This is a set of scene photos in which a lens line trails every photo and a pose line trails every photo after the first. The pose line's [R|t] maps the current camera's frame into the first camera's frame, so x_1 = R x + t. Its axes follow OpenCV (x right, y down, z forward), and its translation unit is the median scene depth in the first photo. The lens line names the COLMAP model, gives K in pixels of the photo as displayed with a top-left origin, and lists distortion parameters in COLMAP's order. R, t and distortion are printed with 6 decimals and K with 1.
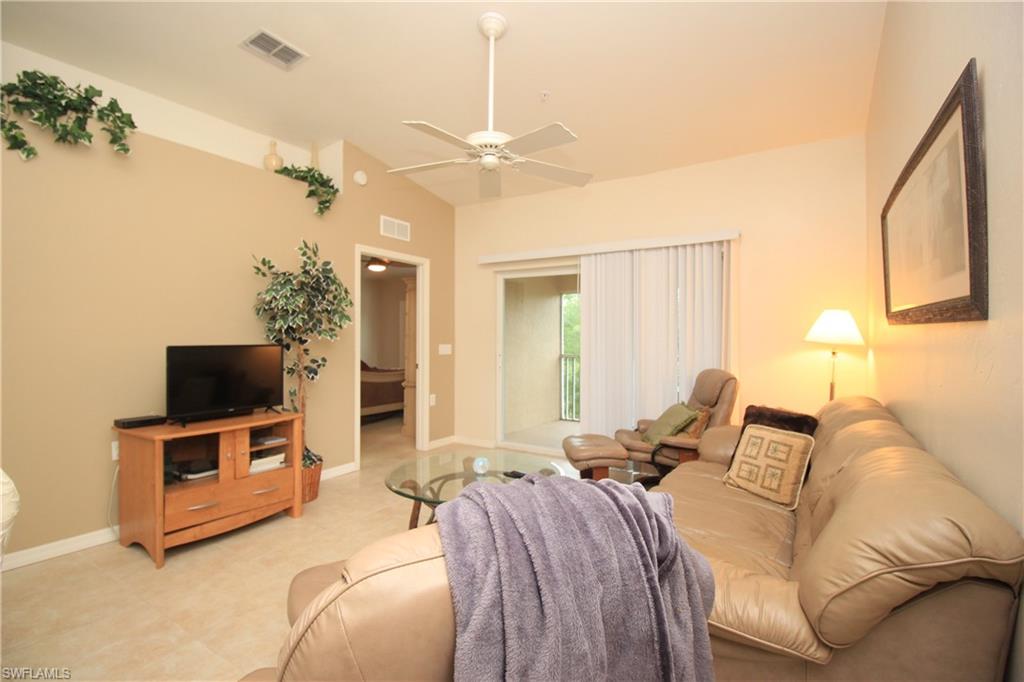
lens RADIAL K [[475.6, 0, 513.8], [0, 475.6, 339.8], [0, 0, 1]] dist [0.002154, -0.013446]
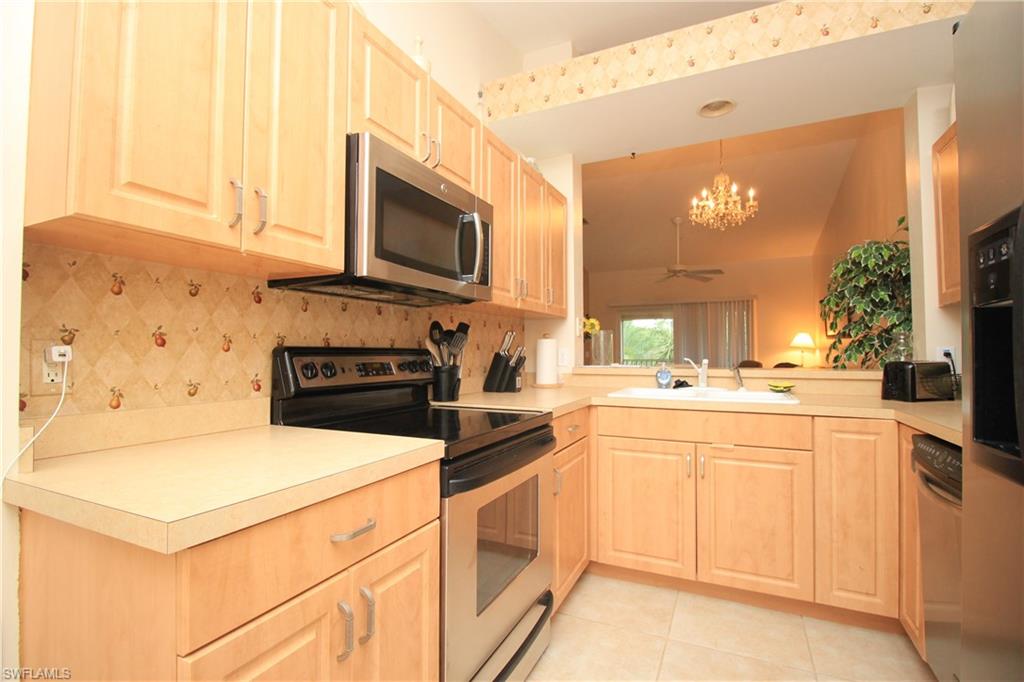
lens RADIAL K [[475.6, 0, 513.8], [0, 475.6, 339.8], [0, 0, 1]] dist [0.002154, -0.013446]
pose [[0.992943, -0.002154, 0.118569, -1.204761], [0.006614, 0.999285, -0.037238, 0.055457], [-0.118404, 0.037760, 0.992247, -1.368306]]
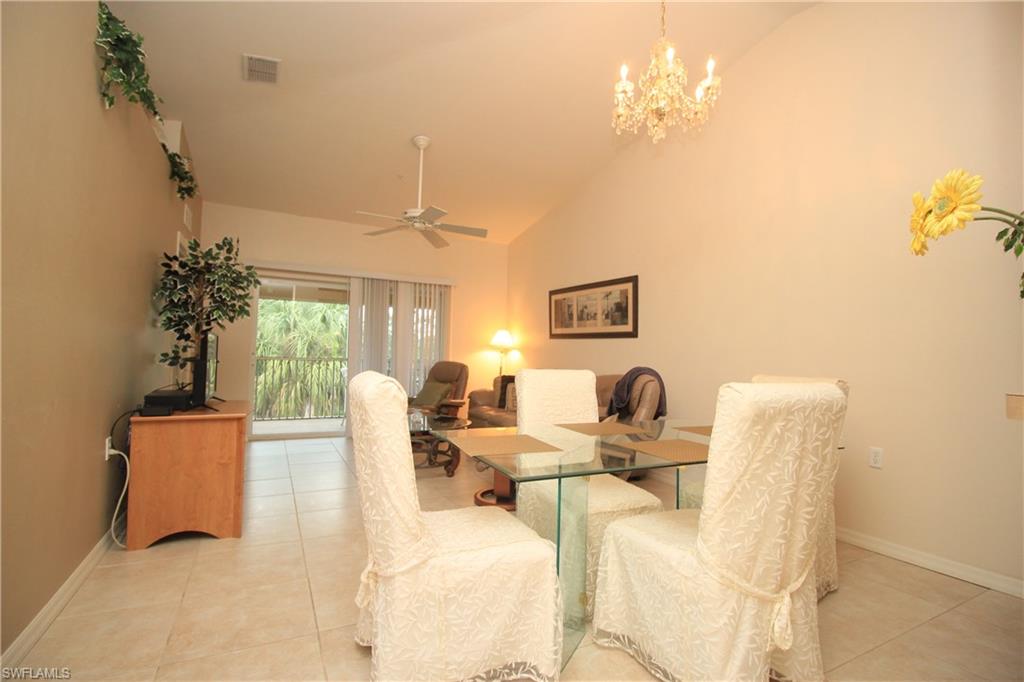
lens RADIAL K [[475.6, 0, 513.8], [0, 475.6, 339.8], [0, 0, 1]] dist [0.002154, -0.013446]
pose [[0.509260, 0.039259, 0.859717, -1.236633], [-0.015194, 0.999213, -0.036629, 0.059203], [-0.860479, 0.005591, 0.509456, -0.083774]]
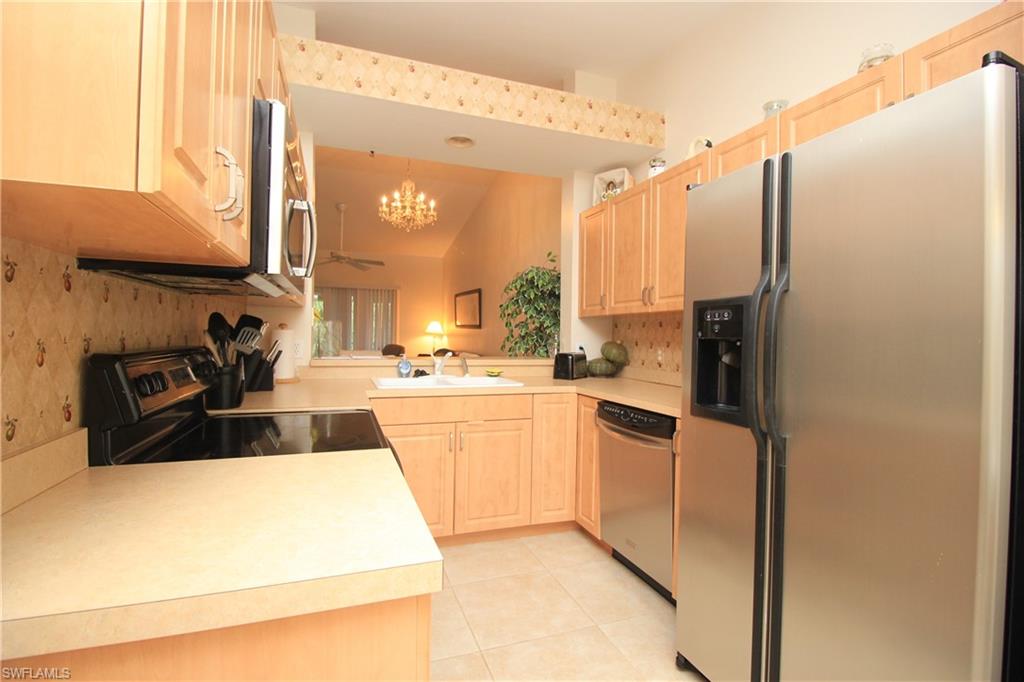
lens RADIAL K [[475.6, 0, 513.8], [0, 475.6, 339.8], [0, 0, 1]] dist [0.002154, -0.013446]
pose [[0.613348, -0.001088, 0.789812, -1.491524], [-0.006249, 0.999961, 0.006231, 0.026087], [-0.789788, -0.008757, 0.613317, -1.293713]]
